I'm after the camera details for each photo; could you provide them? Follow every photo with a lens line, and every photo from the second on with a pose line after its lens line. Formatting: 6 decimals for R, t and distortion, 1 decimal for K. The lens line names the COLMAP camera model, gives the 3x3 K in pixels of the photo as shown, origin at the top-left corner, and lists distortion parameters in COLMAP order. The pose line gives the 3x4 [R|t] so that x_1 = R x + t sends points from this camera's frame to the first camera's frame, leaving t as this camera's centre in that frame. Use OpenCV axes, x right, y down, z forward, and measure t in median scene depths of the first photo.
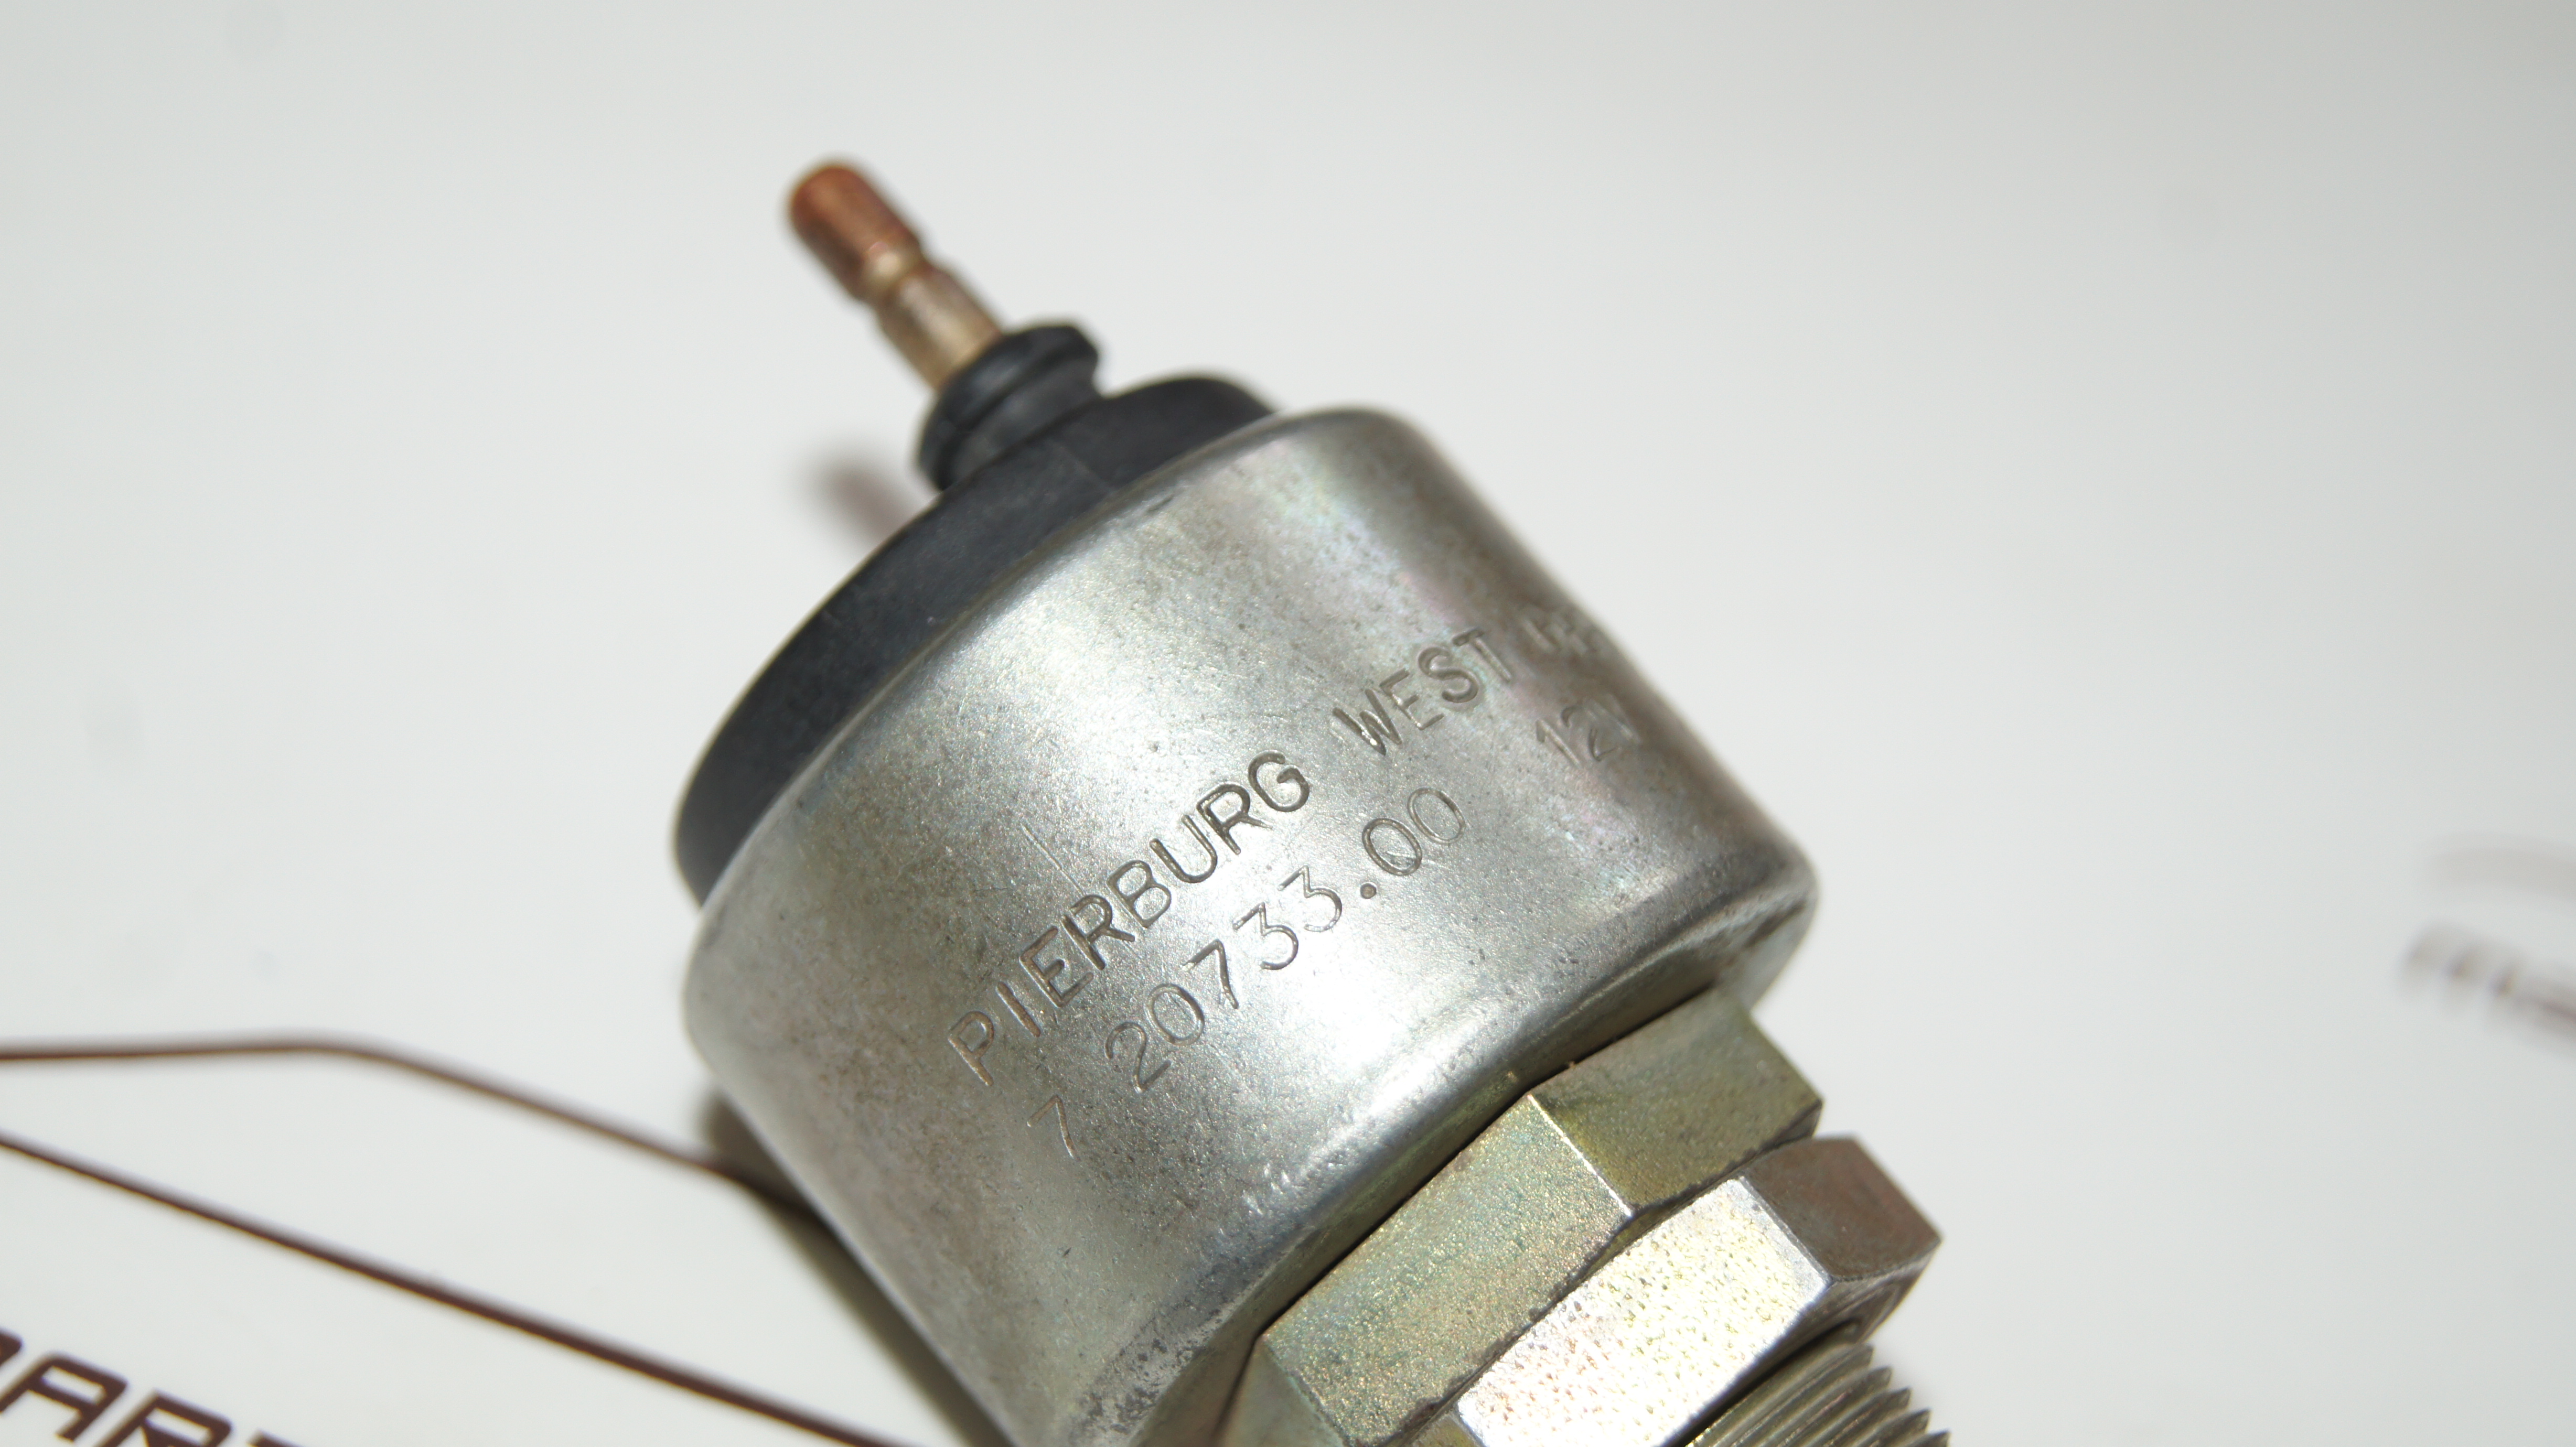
lens RADIAL K [[5126.6, 0, 1288.0], [0, 5126.6, 723.5], [0, 0, 1]] dist [-0.021200, -0.064158]
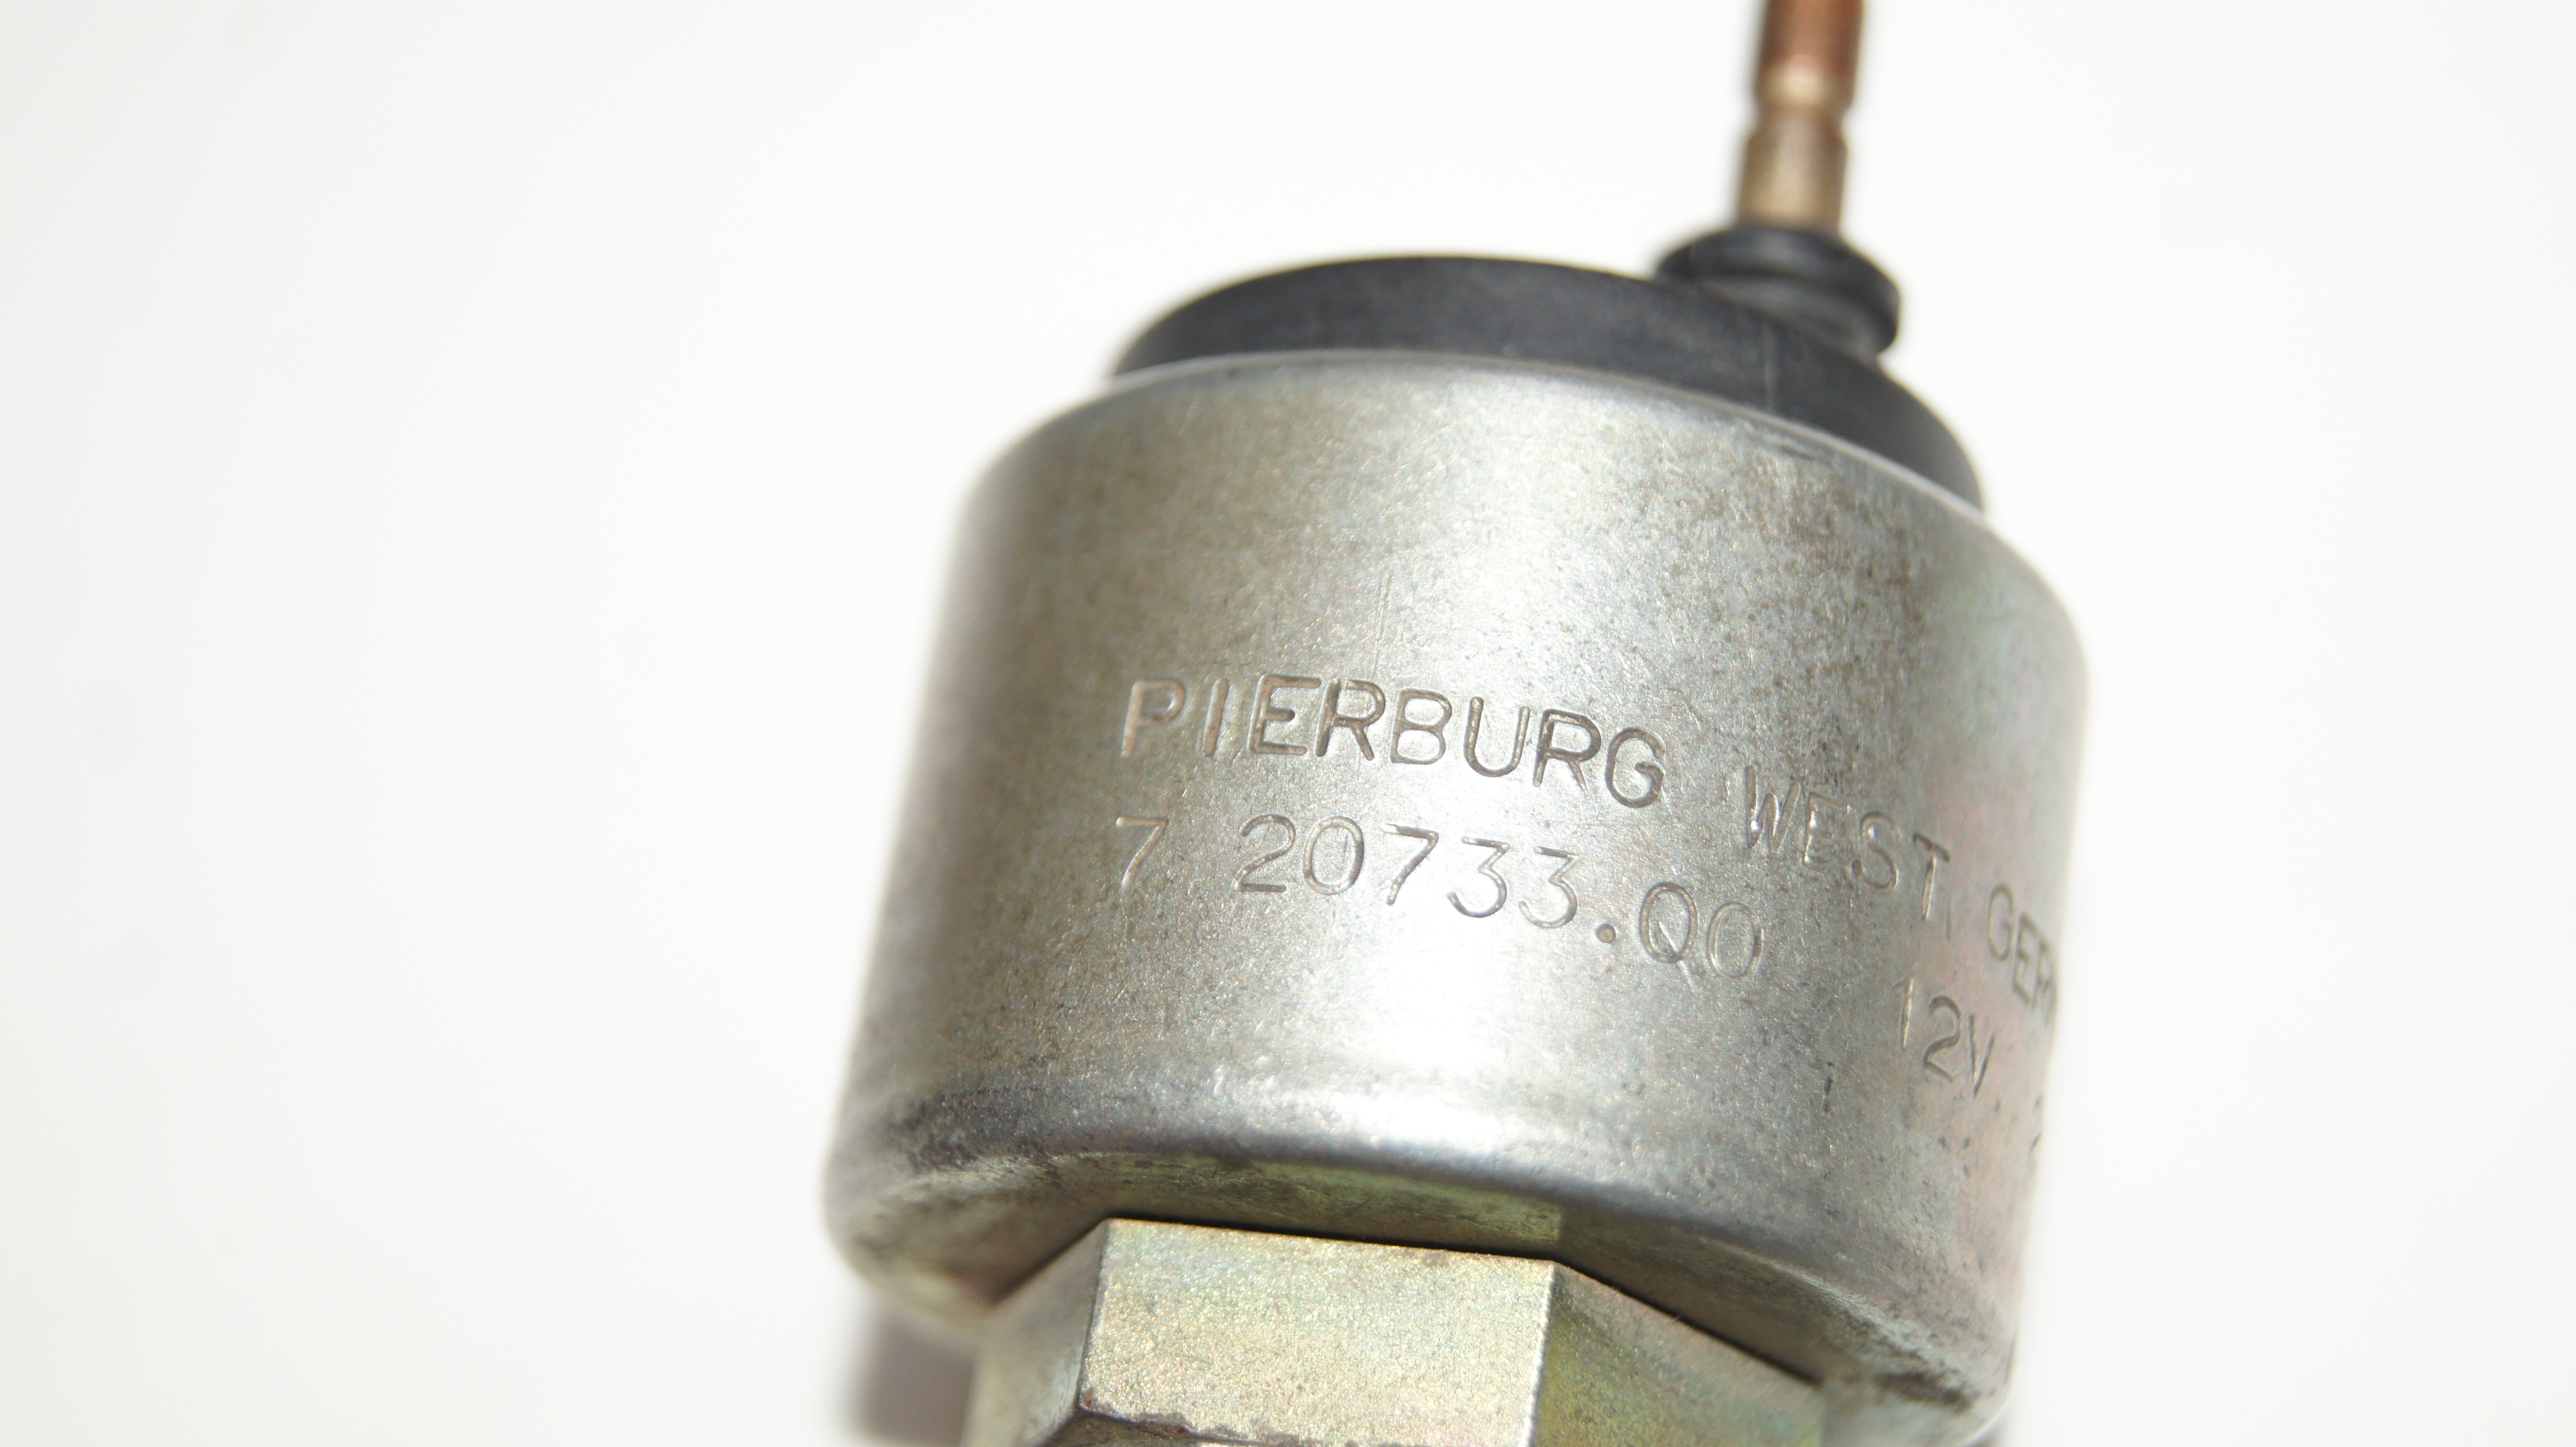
lens RADIAL K [[5126.6, 0, 1288.0], [0, 5126.6, 723.5], [0, 0, 1]] dist [-0.021200, -0.064158]
pose [[0.653159, 0.739622, -0.162303, 0.087986], [-0.750168, 0.661223, -0.005692, 0.052374], [0.103108, 0.125472, 0.986725, 0.195485]]
